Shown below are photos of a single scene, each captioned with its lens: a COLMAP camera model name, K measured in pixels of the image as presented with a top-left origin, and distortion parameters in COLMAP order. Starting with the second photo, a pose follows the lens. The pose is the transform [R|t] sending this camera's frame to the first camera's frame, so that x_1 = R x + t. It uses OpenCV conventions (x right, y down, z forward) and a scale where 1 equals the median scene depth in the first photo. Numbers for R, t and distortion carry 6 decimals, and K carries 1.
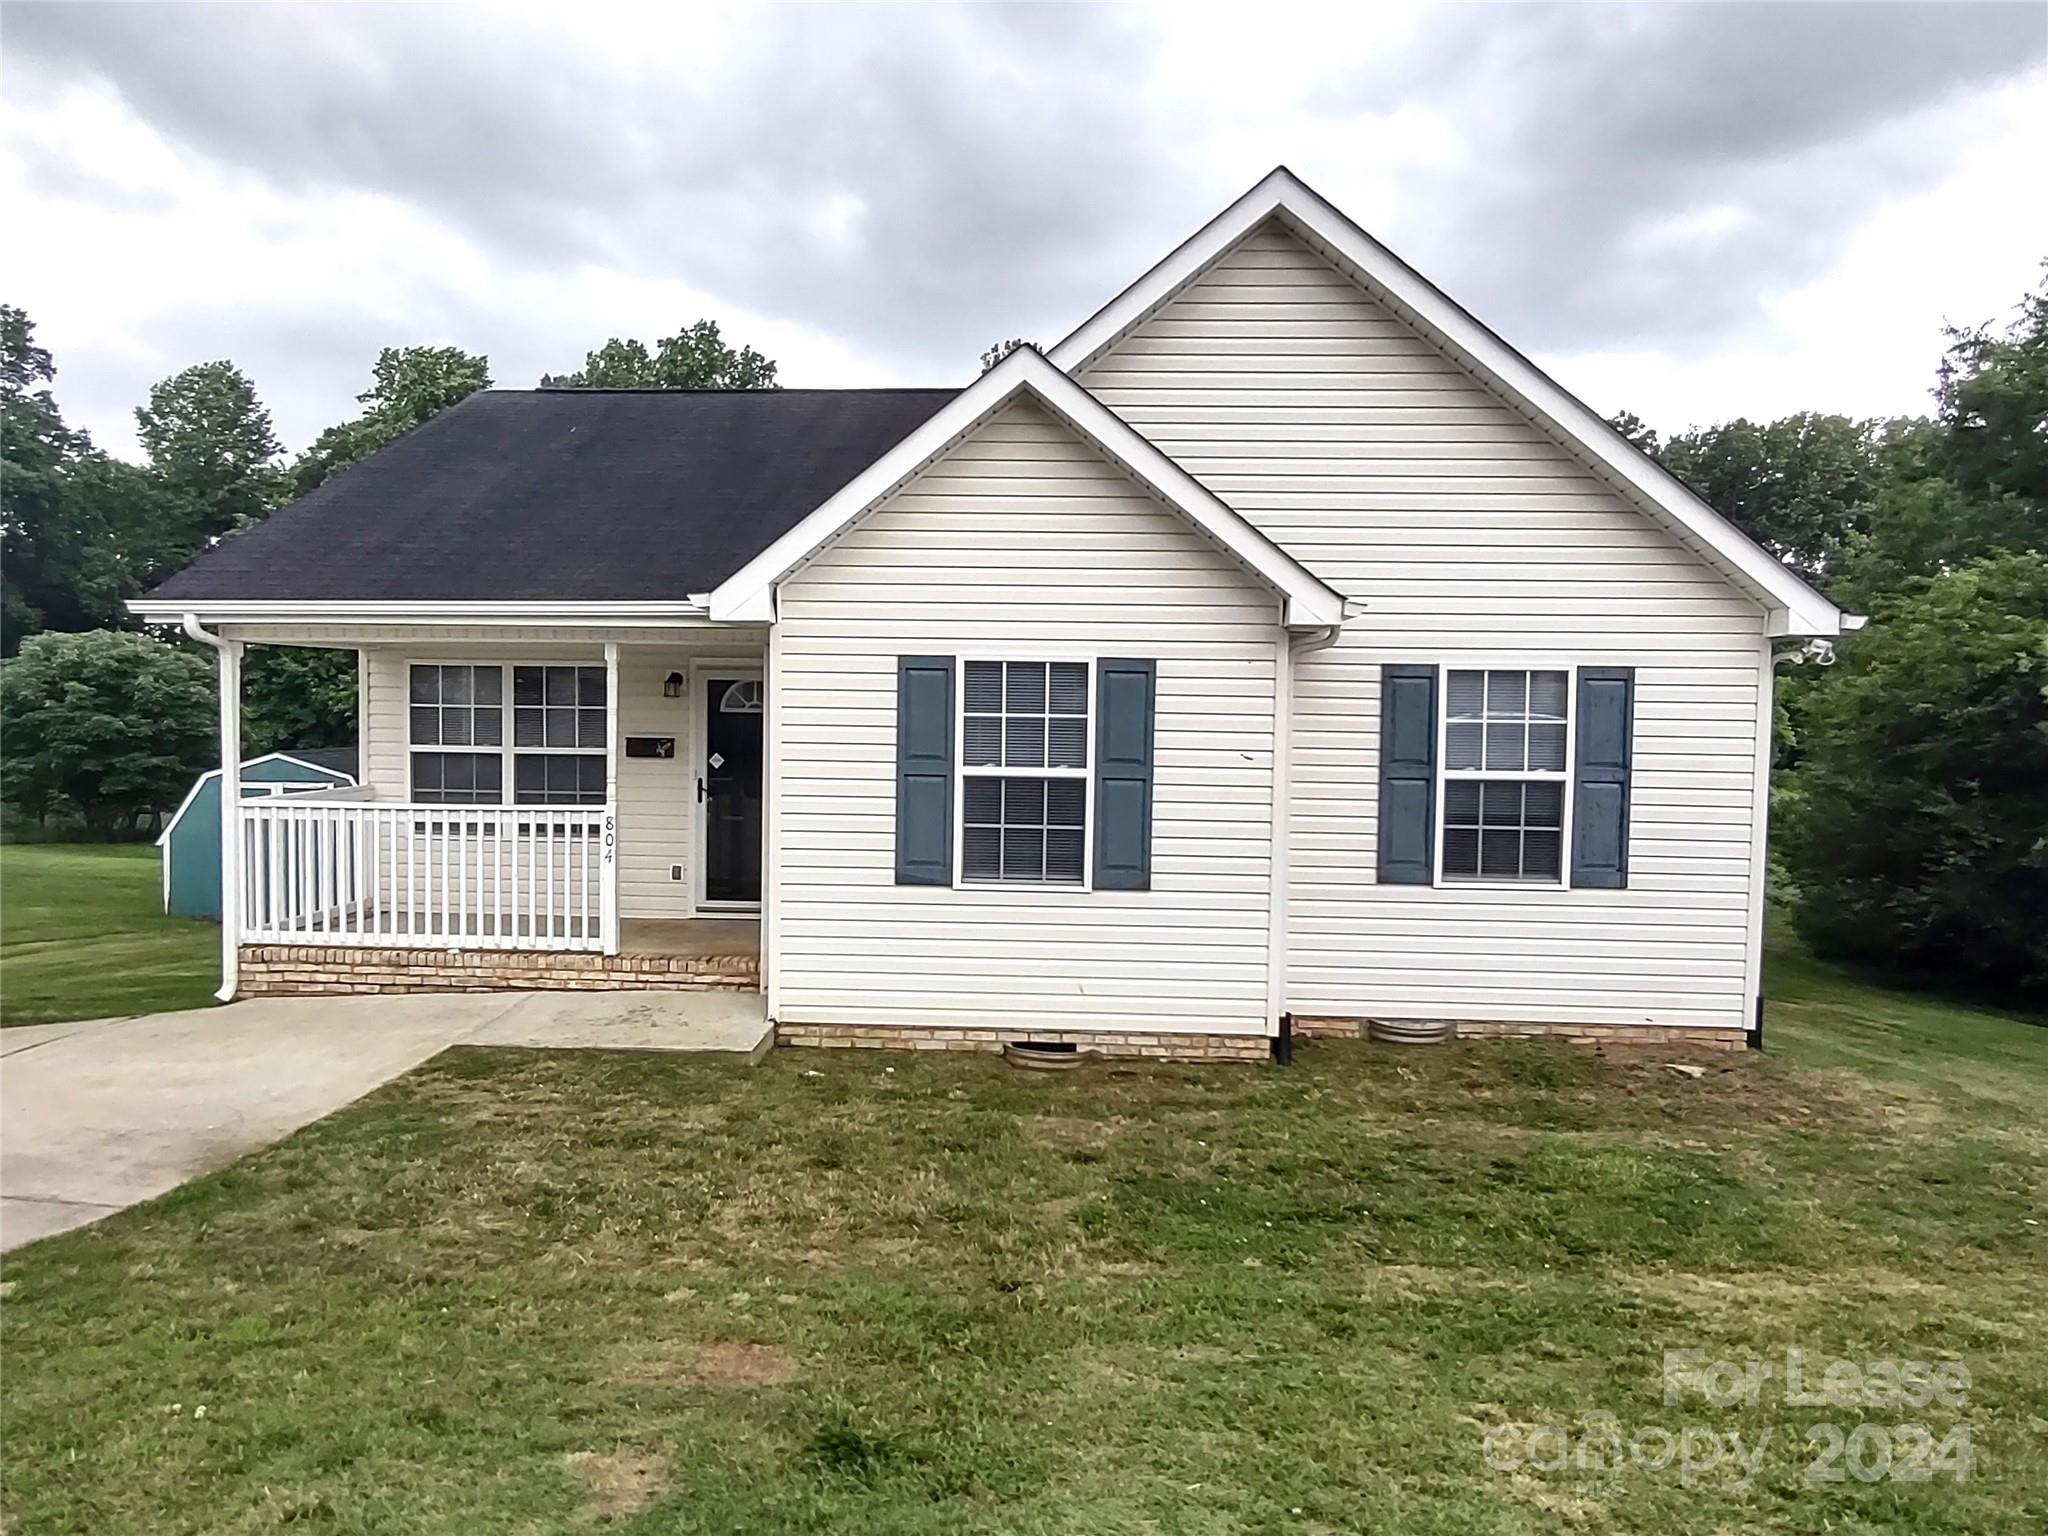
lens RADIAL K [[1380.2, 0, 1024.1], [0, 1380.2, 766.5], [0, 0, 1]] dist [-0.002867, -0.000371]
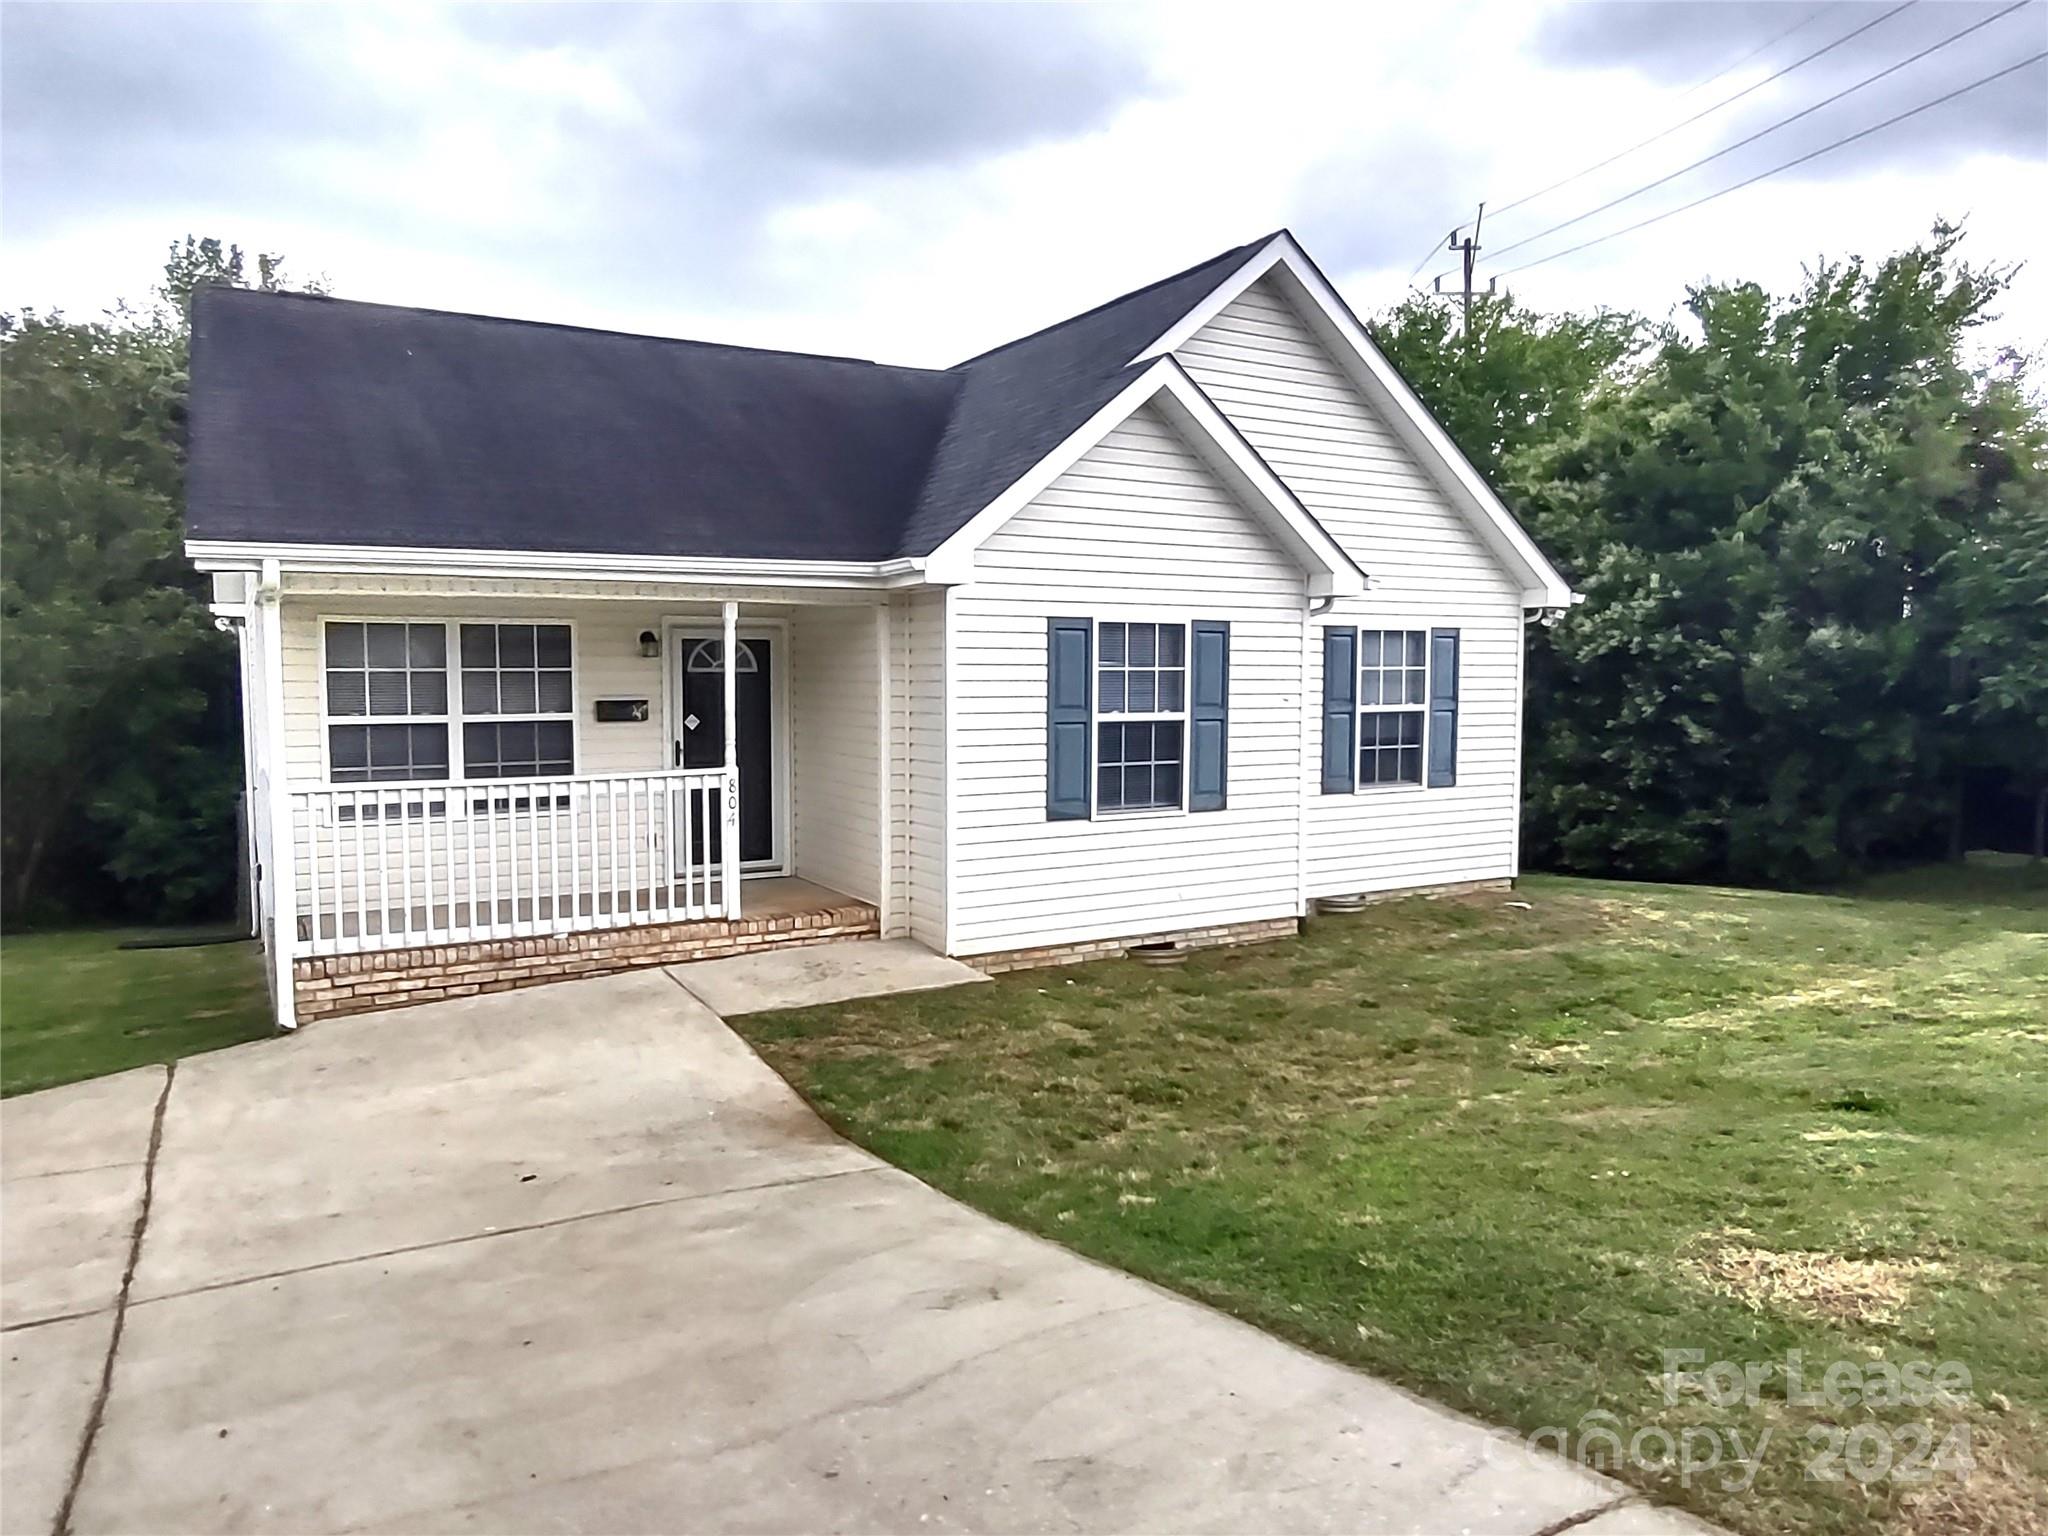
lens RADIAL K [[1380.2, 0, 1024.7], [0, 1380.2, 768.1], [0, 0, 1]] dist [-0.002867, -0.000371]
pose [[0.831877, -0.053895, 0.552337, -0.699861], [0.036150, 0.998422, 0.042976, -0.006304], [-0.553782, -0.015783, 0.832512, 0.071767]]
